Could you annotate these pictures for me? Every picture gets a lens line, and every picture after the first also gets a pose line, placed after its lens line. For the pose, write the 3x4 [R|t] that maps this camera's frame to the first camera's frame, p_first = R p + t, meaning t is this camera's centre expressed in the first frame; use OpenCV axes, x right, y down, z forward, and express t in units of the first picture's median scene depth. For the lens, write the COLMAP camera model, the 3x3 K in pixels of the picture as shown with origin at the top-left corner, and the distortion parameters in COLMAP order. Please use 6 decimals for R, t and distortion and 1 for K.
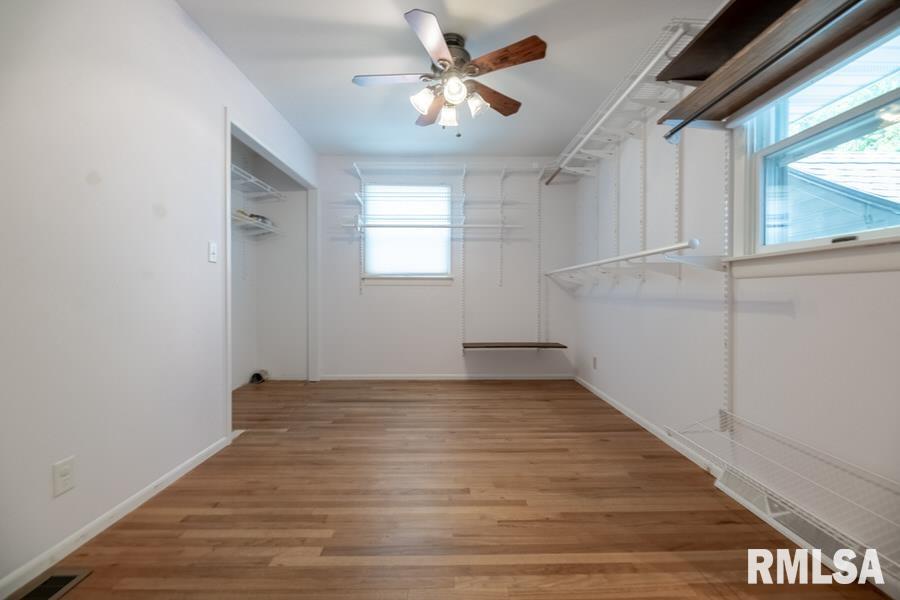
lens RADIAL K [[369.2, 0, 448.2], [0, 369.2, 303.8], [0, 0, 1]] dist [0.000232, -0.004028]
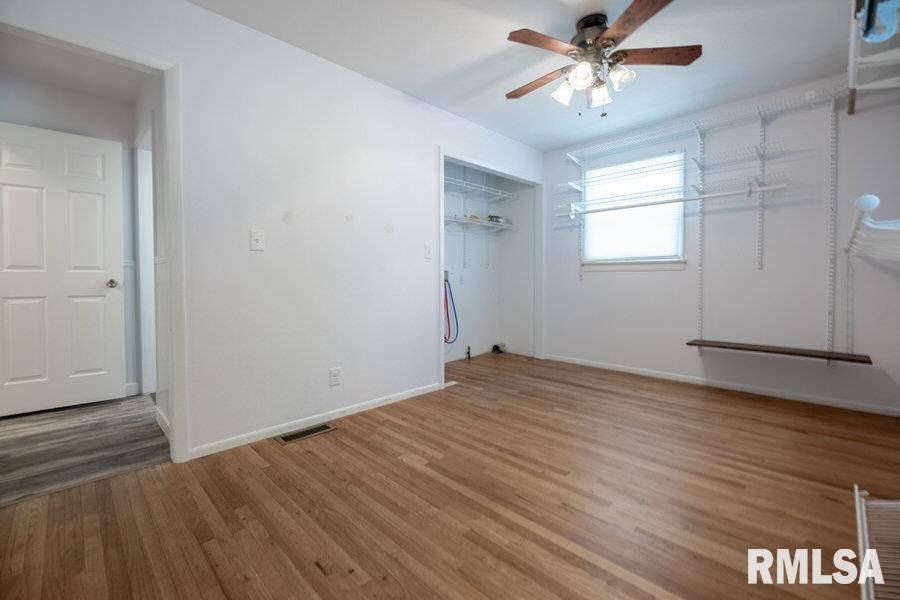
lens RADIAL K [[373.6, 0, 447.0], [0, 373.6, 295.1], [0, 0, 1]] dist [0.002844, -0.004771]
pose [[0.701741, 0.028139, -0.711876, 0.376443], [-0.016493, 0.999594, 0.023253, -0.004994], [0.712241, -0.004577, 0.701920, 0.026360]]
